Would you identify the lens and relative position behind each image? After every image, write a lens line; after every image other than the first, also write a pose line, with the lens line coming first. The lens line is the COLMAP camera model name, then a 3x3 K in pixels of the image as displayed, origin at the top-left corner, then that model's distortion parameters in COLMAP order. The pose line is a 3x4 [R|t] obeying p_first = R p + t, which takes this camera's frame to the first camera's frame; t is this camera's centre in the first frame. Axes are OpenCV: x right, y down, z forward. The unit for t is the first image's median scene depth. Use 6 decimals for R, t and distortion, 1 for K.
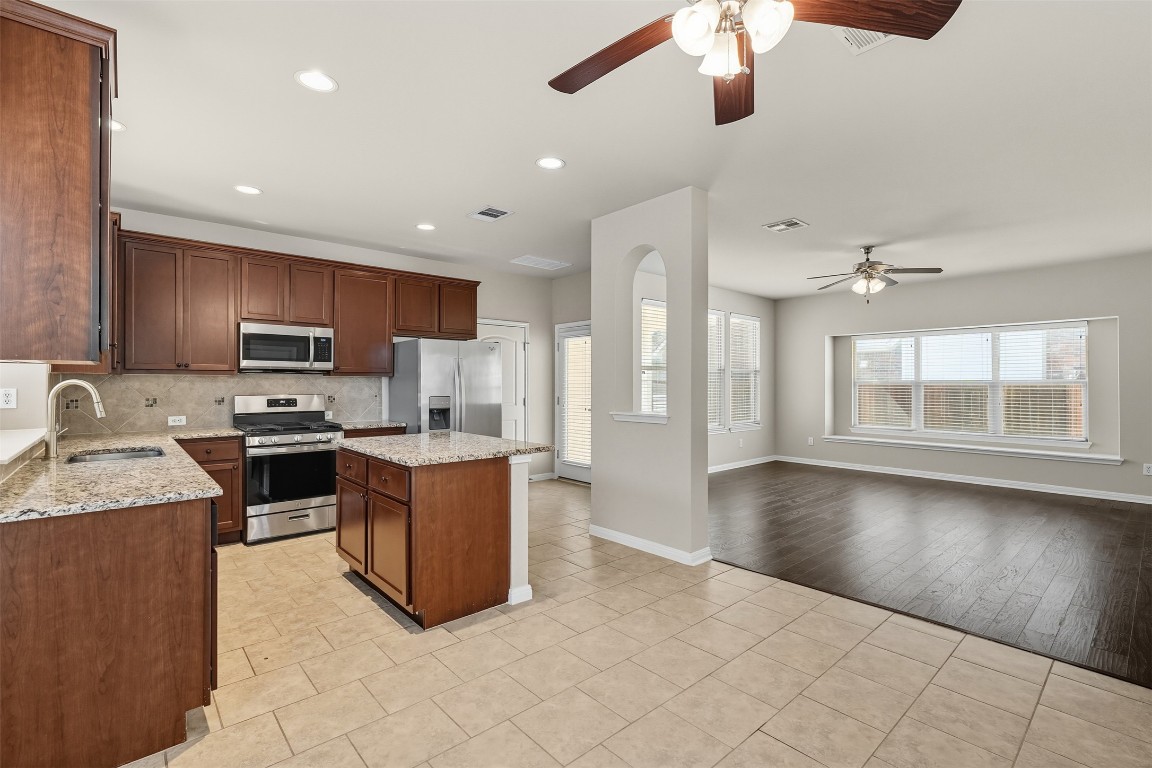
lens RADIAL K [[521.7, 0, 576.0], [0, 521.7, 384.0], [0, 0, 1]] dist [0.000624, 0.000545]
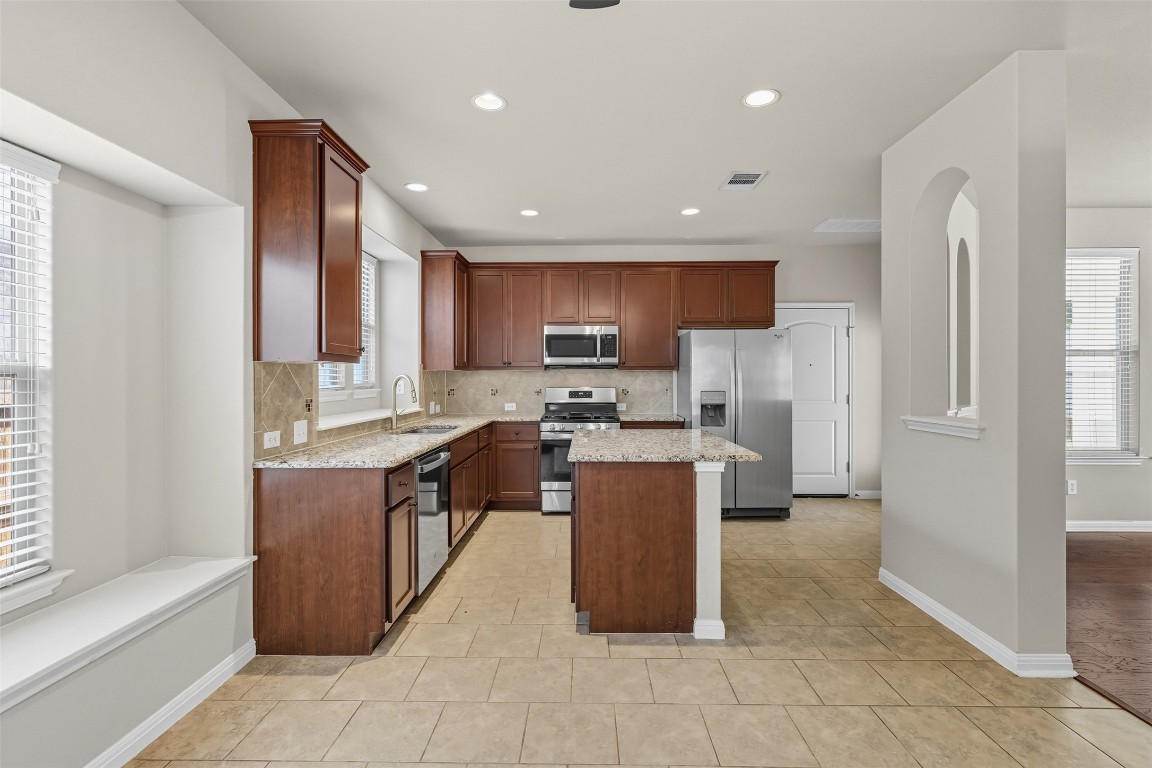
lens RADIAL K [[522.4, 0, 577.2], [0, 522.4, 380.4], [0, 0, 1]] dist [-0.002295, 0.000168]
pose [[0.738157, 0.001800, -0.674627, 0.229813], [0.000761, 0.999994, 0.003501, 0.001794], [0.674629, -0.003097, 0.738151, 0.185728]]
